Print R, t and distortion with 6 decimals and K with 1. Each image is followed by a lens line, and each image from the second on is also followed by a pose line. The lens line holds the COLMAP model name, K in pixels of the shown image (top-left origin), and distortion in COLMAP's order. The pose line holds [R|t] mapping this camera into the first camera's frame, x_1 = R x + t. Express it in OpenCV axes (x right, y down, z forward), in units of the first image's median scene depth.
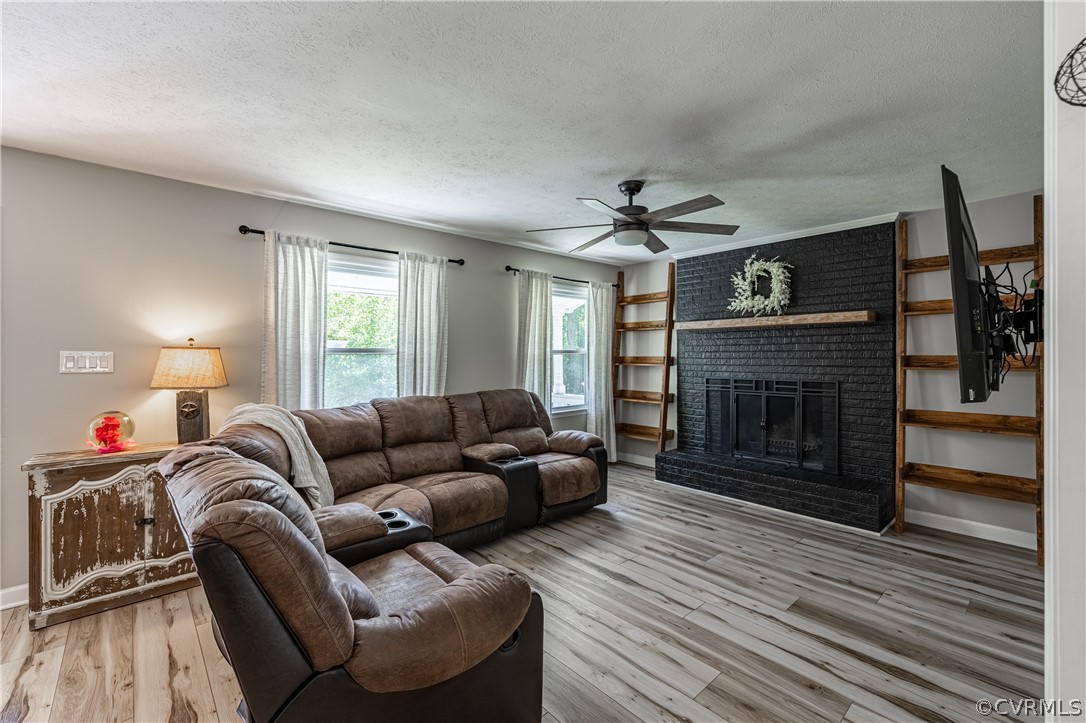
lens RADIAL K [[455.2, 0, 546.6], [0, 455.2, 358.9], [0, 0, 1]] dist [0.000974, -0.000621]
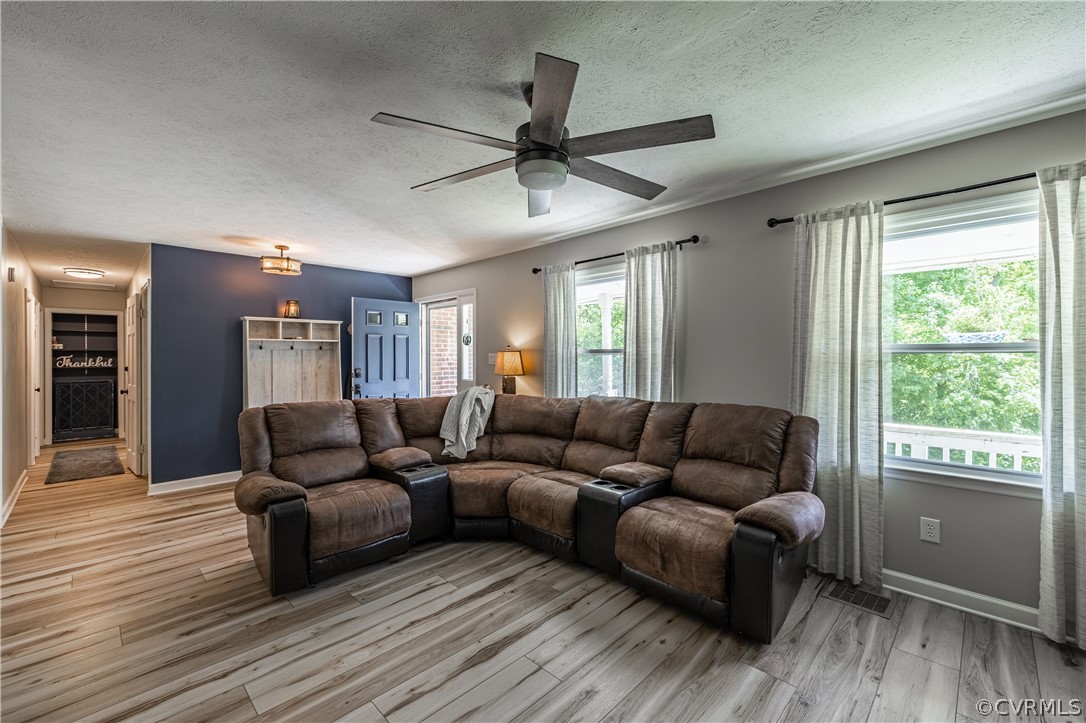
lens RADIAL K [[455.2, 0, 546.8], [0, 455.2, 355.6], [0, 0, 1]] dist [0.000974, -0.000621]
pose [[0.059274, 0.005822, -0.998225, 0.743725], [0.000236, 0.999983, 0.005846, -0.014463], [0.998242, -0.000582, 0.059272, 0.857728]]
